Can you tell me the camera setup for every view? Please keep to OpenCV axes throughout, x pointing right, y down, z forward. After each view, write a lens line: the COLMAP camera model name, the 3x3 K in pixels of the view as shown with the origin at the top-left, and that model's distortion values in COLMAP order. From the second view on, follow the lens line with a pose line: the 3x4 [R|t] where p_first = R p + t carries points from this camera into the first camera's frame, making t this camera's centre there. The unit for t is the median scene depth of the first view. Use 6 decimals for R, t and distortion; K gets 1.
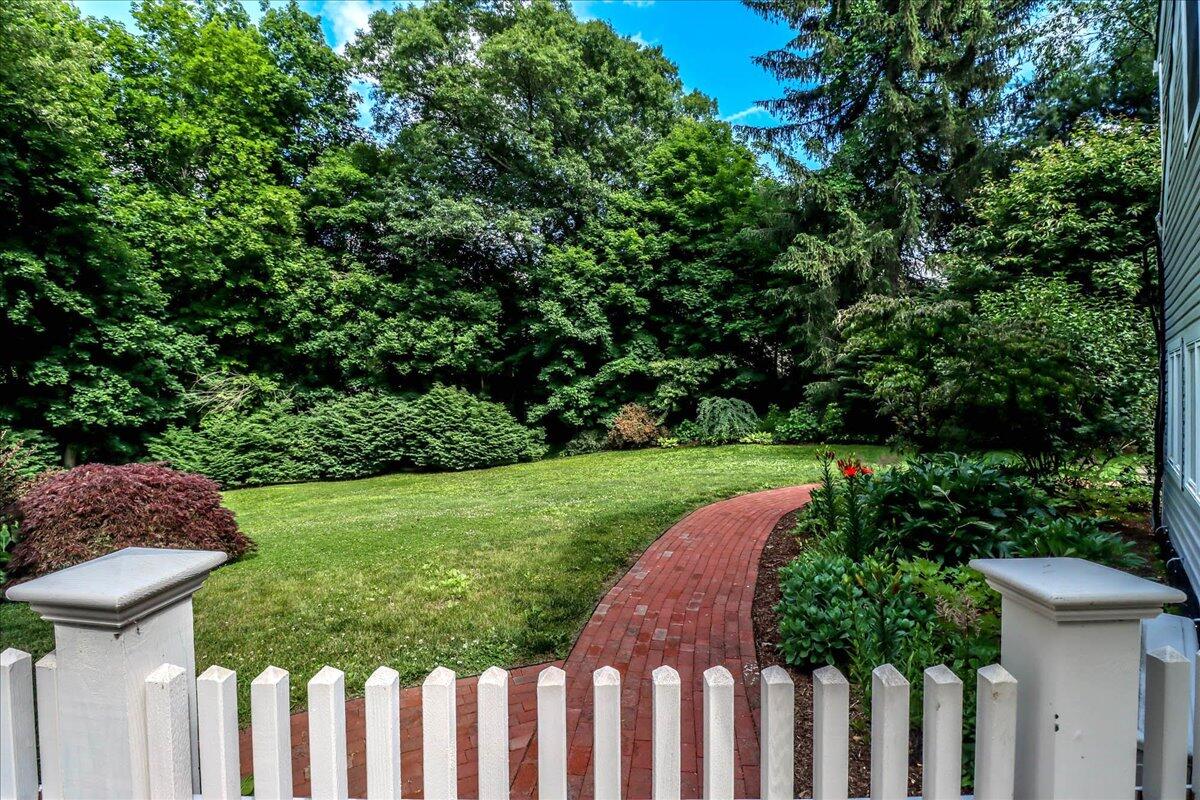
lens RADIAL K [[568.8, 0, 610.6], [0, 568.8, 401.0], [0, 0, 1]] dist [-0.014491, -0.003083]
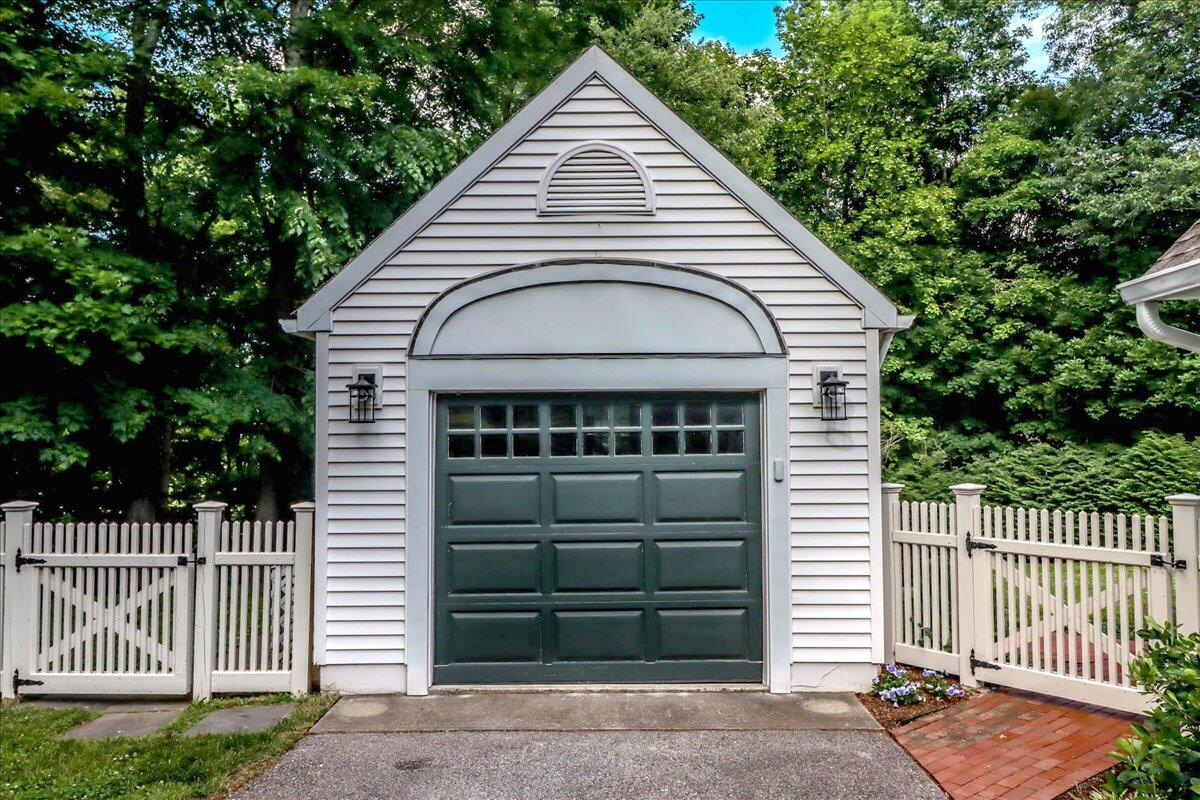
lens RADIAL K [[911.4, 0, 604.7], [0, 911.4, 392.0], [0, 0, 1]] dist [0.002446, -0.002966]
pose [[0.657066, -0.033609, -0.753083, 0.080903], [-0.019459, 0.997917, -0.061514, 0.001959], [0.753582, 0.055073, 0.655043, -0.186247]]
